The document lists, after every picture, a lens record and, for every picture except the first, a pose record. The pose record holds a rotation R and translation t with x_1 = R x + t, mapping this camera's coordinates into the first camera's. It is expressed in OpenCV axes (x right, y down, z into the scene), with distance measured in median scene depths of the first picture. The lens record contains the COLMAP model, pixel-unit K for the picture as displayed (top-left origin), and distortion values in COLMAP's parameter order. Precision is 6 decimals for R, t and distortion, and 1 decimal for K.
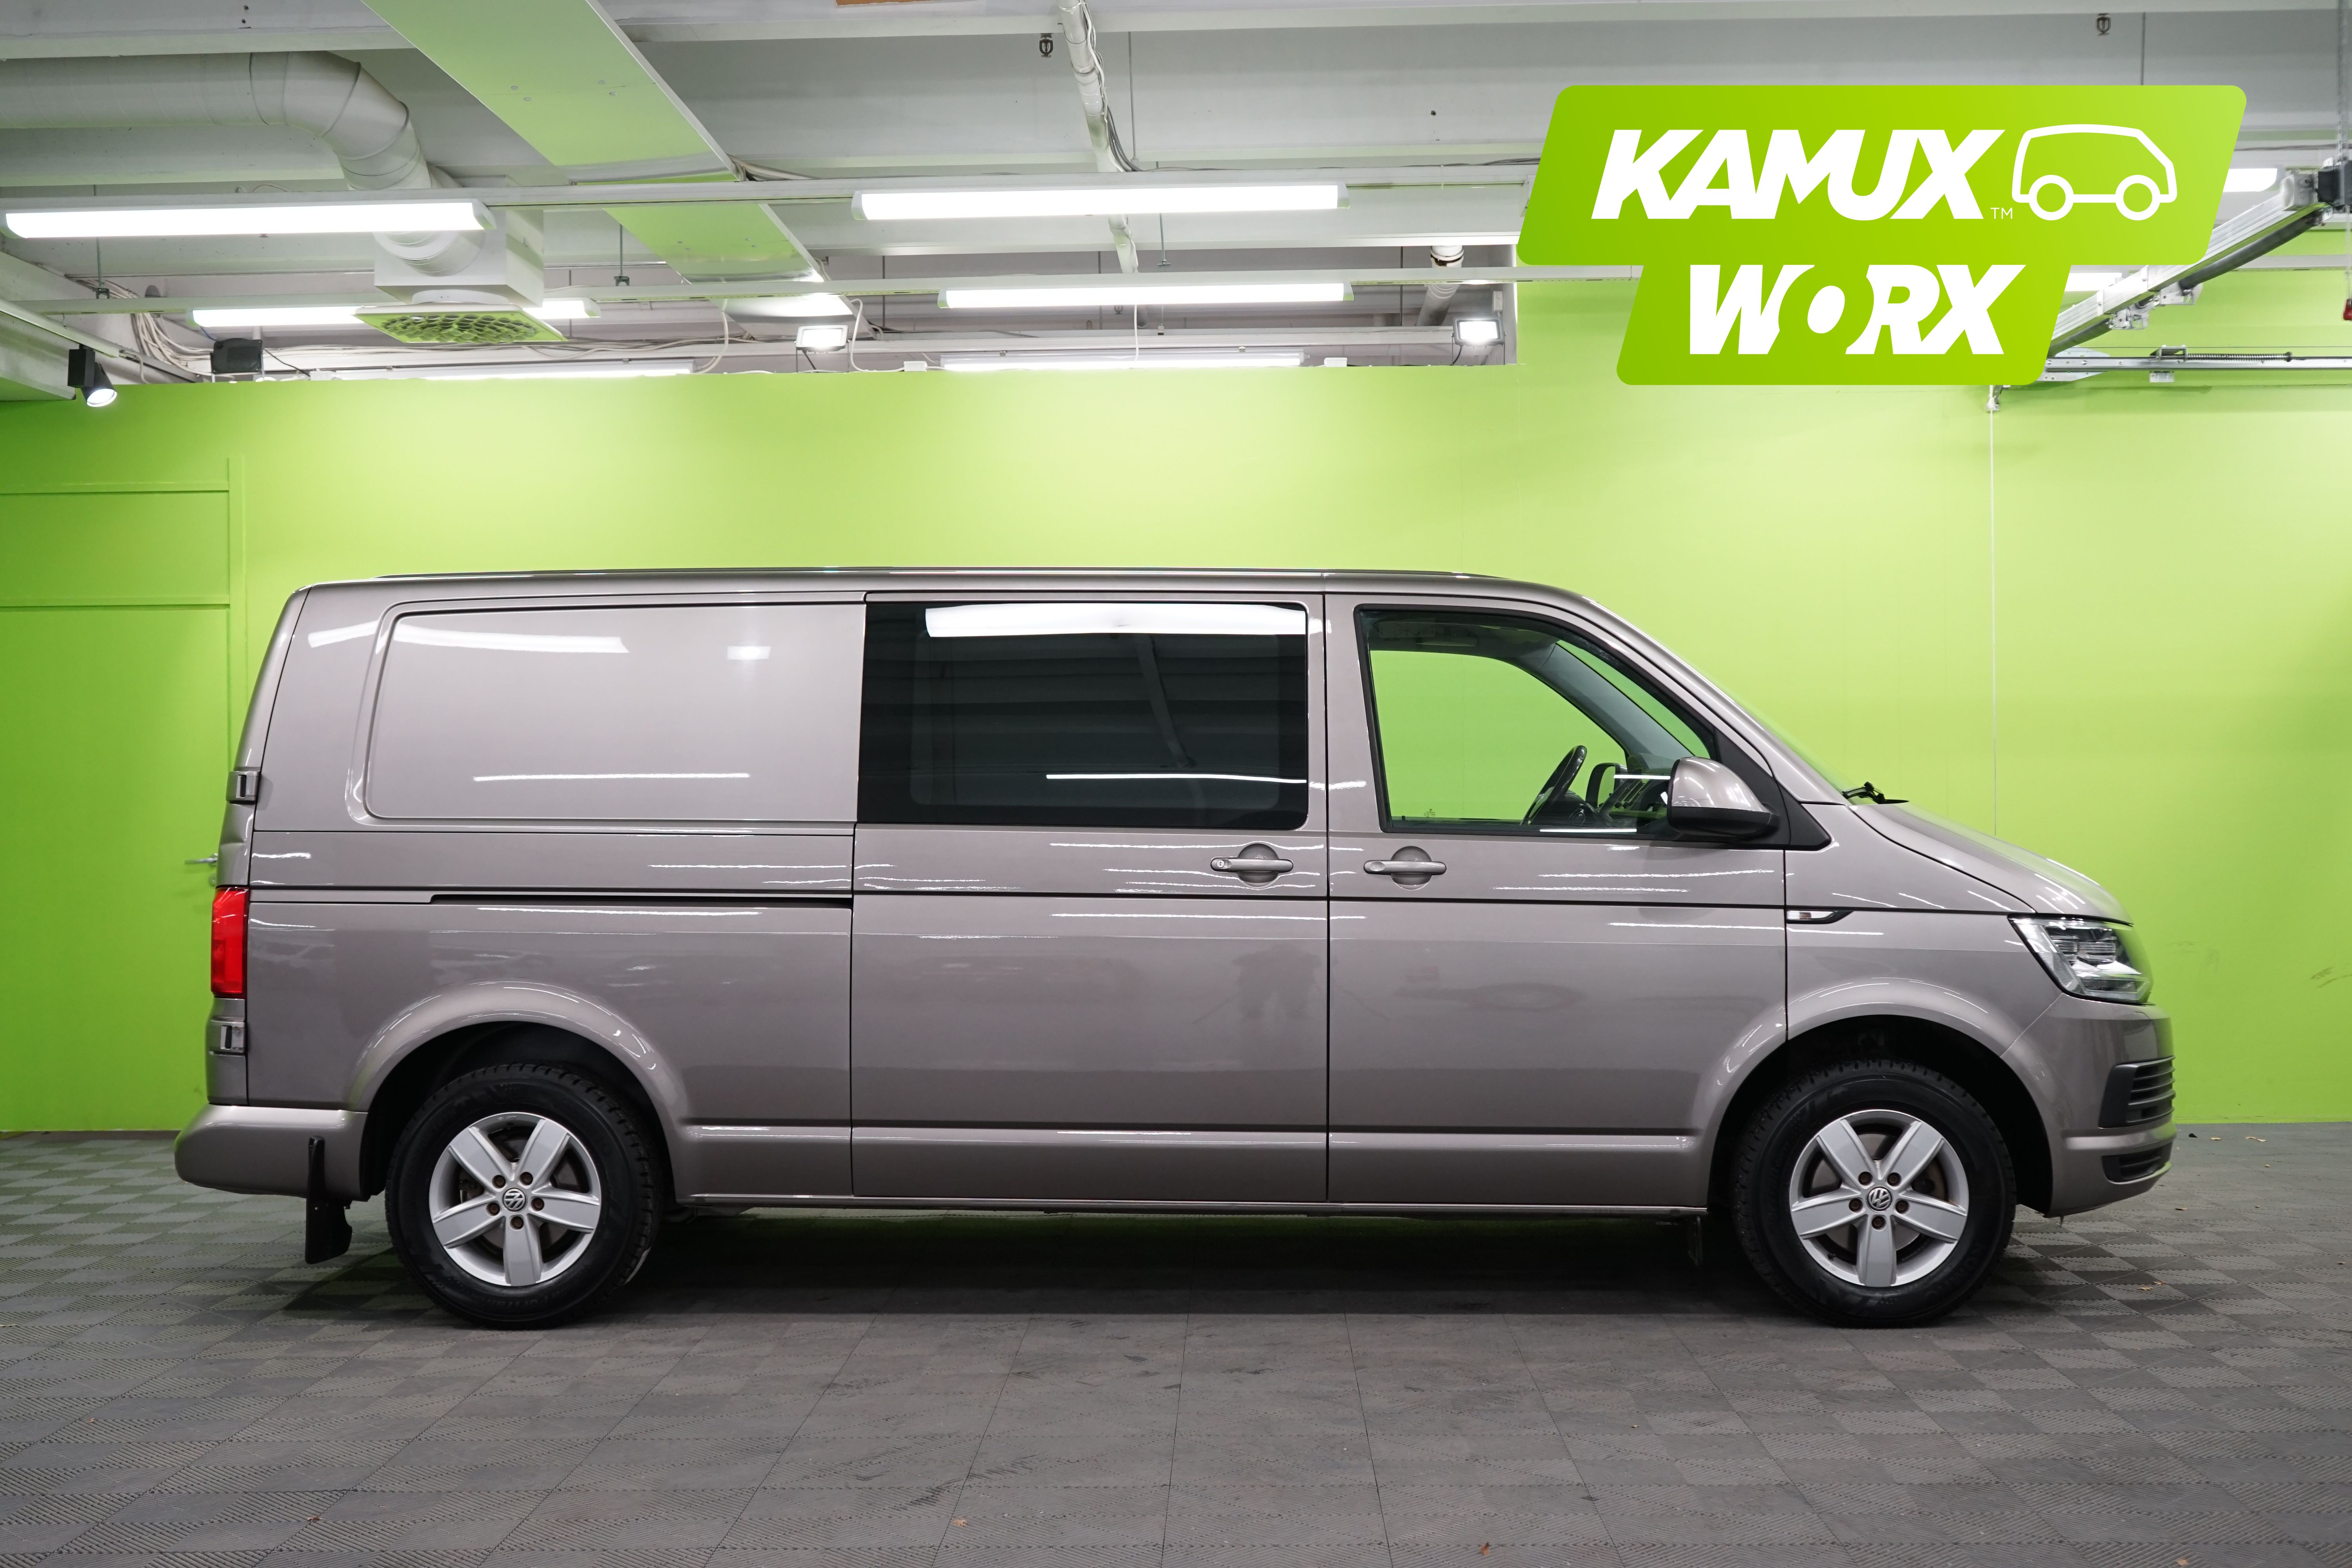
lens RADIAL K [[2429.1, 0, 1176.2], [0, 2429.1, 782.8], [0, 0, 1]] dist [-0.007844, 0.000000]
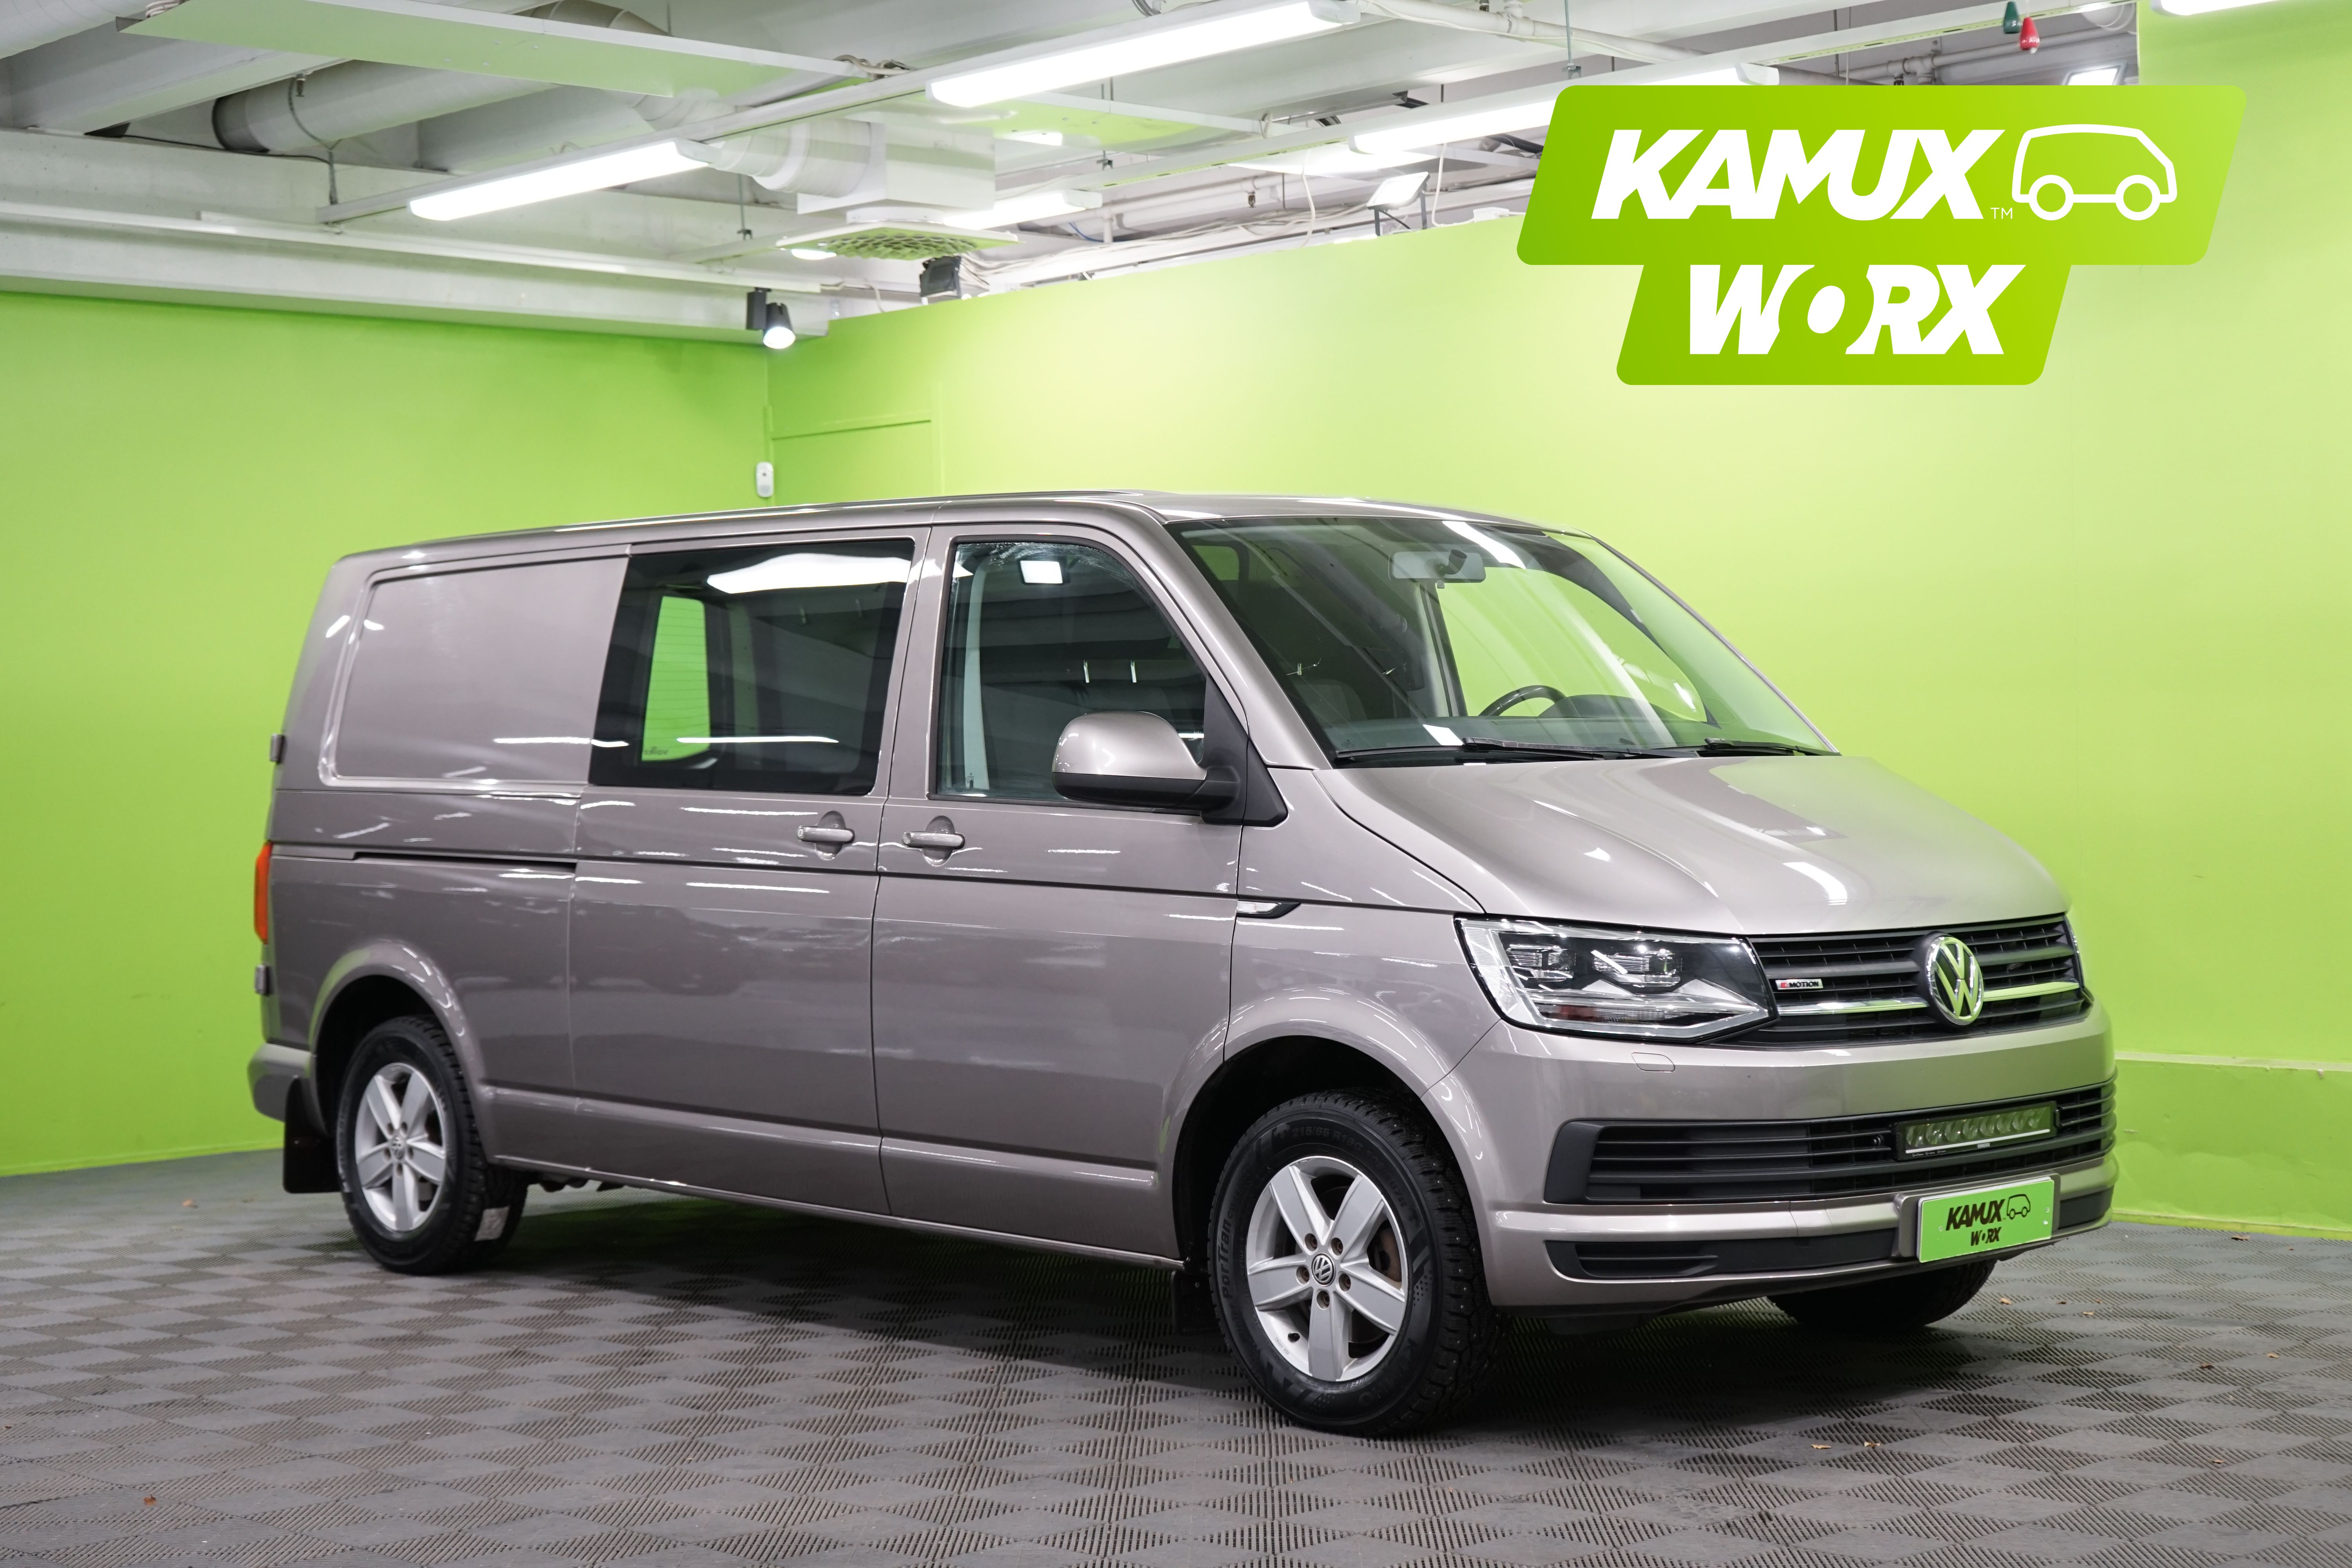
lens RADIAL K [[3925.3, 0, 1128.8], [0, 3925.3, 831.9], [0, 0, 1]] dist [-0.014201, 0.000000]
pose [[0.698010, 0.015185, -0.715927, 1.151063], [-0.004231, 0.999845, 0.017081, 0.007643], [0.716076, -0.008894, 0.697966, 0.063373]]
